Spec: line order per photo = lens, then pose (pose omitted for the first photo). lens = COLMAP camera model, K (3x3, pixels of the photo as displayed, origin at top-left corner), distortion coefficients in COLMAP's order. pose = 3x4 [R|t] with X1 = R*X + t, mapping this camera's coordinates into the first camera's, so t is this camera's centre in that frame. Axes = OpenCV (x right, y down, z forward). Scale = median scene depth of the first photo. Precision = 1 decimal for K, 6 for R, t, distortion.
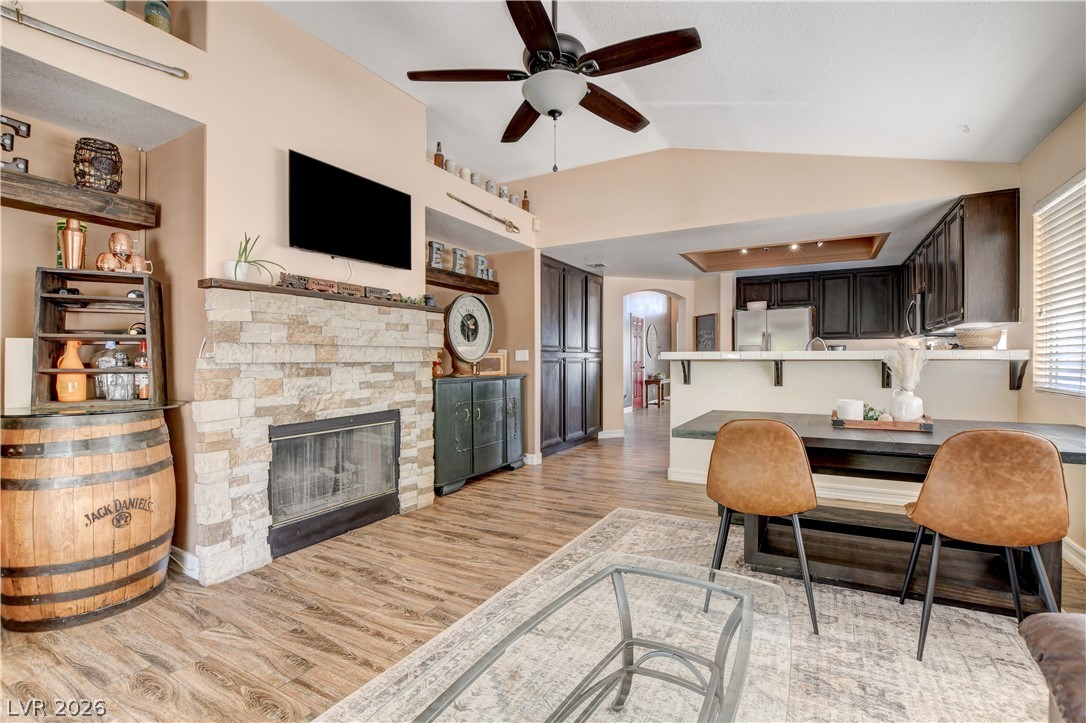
lens RADIAL K [[487.8, 0, 548.4], [0, 487.8, 359.0], [0, 0, 1]] dist [-0.027436, 0.000377]
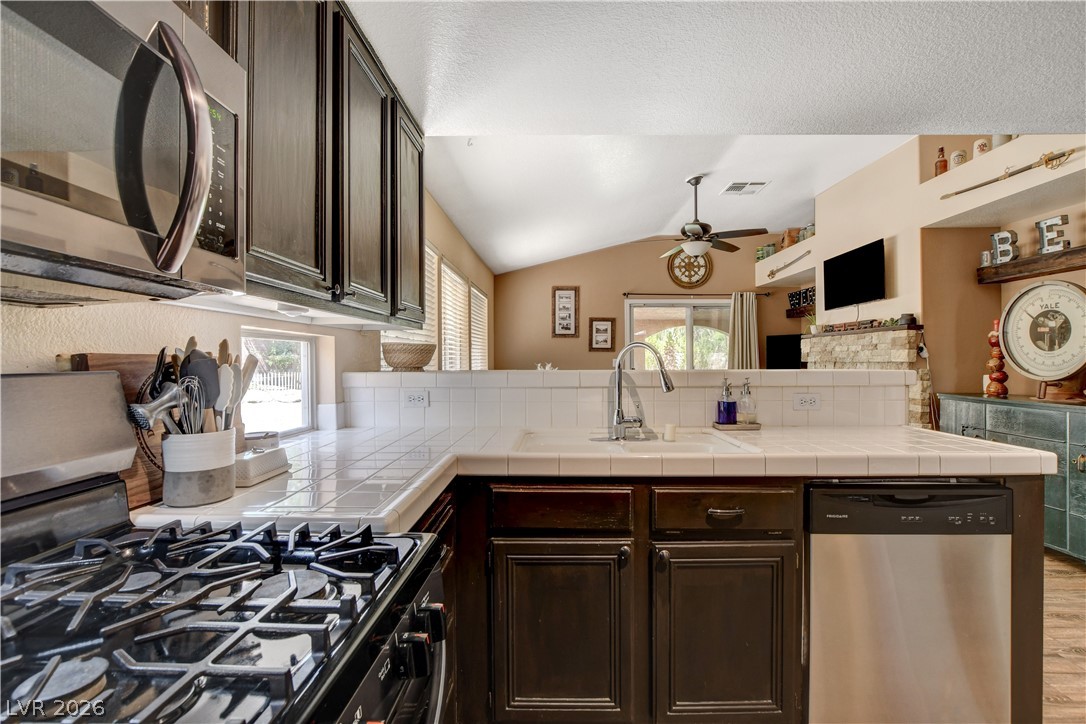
lens RADIAL K [[487.8, 0, 548.4], [0, 487.8, 359.5], [0, 0, 1]] dist [-0.027436, 0.000377]
pose [[-0.879830, 0.002248, -0.475283, 1.065774], [0.001951, 0.999997, 0.001119, -0.034637], [0.475284, 0.000058, -0.879832, 1.713473]]
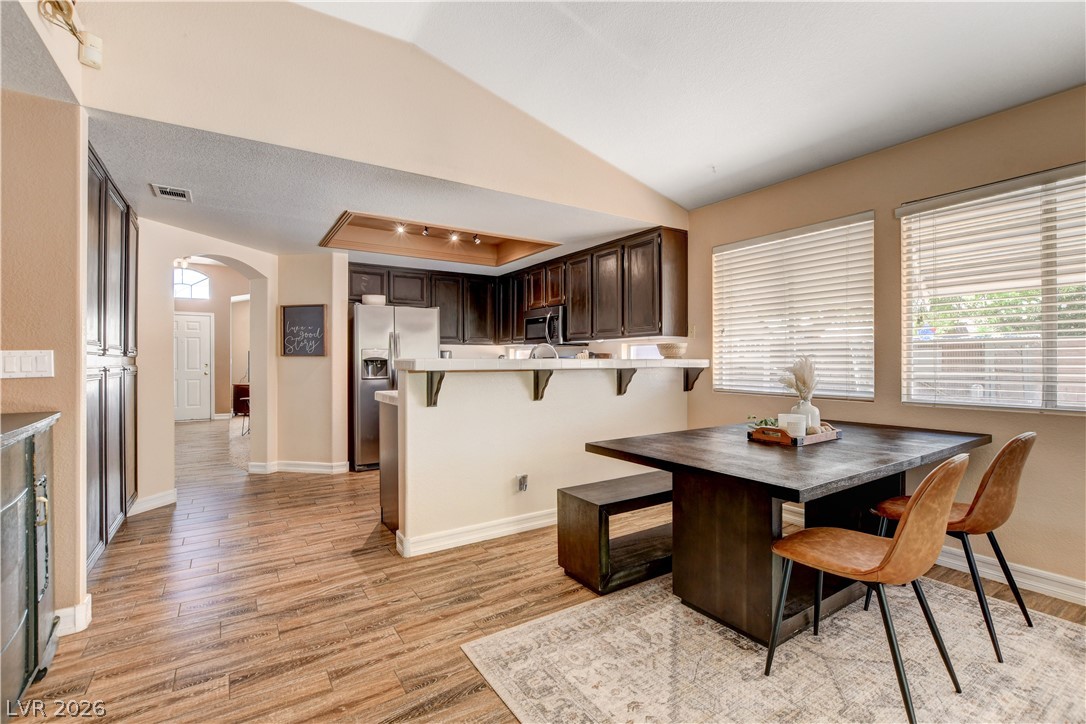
lens RADIAL K [[487.8, 0, 548.4], [0, 487.8, 359.5], [0, 0, 1]] dist [-0.027436, 0.000377]
pose [[0.462643, 0.002442, 0.886541, -0.311214], [0.000433, 0.999995, -0.002980, -0.014665], [-0.886545, 0.001763, 0.462640, 0.715265]]
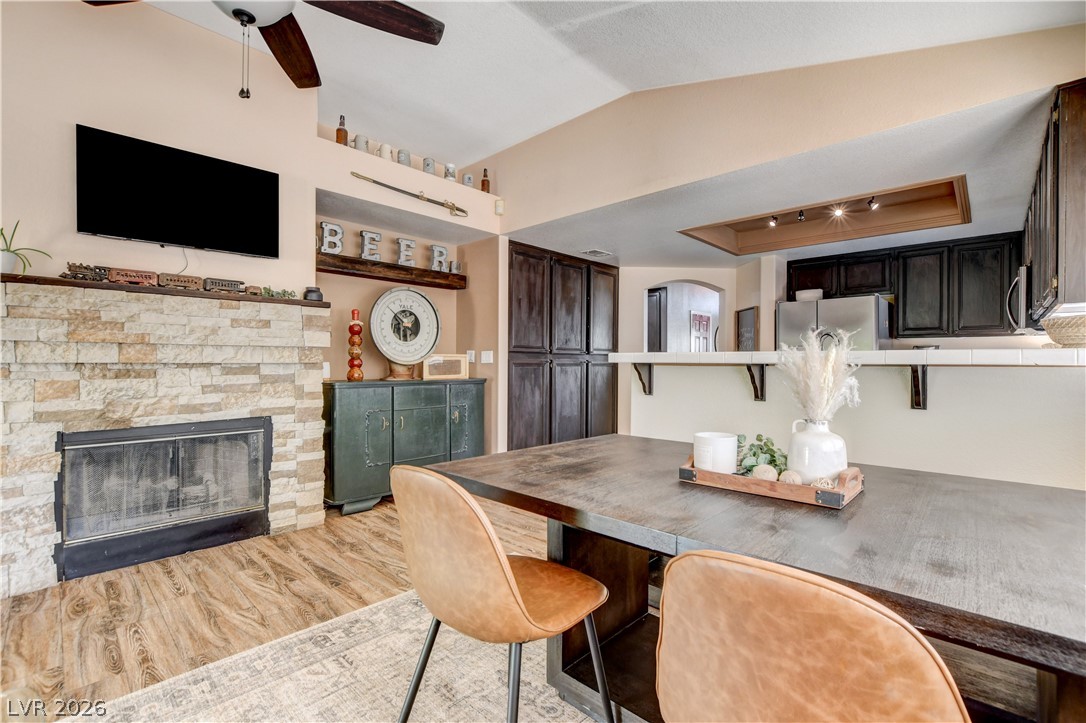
lens RADIAL K [[481.6, 0, 543.0], [0, 481.6, 361.5], [0, 0, 1]] dist [-0.015338, 0.000583]
pose [[0.969183, 0.006514, -0.246255, 0.408573], [-0.006606, 0.999978, 0.000453, -0.000917], [0.246252, 0.001188, 0.969205, 0.286715]]
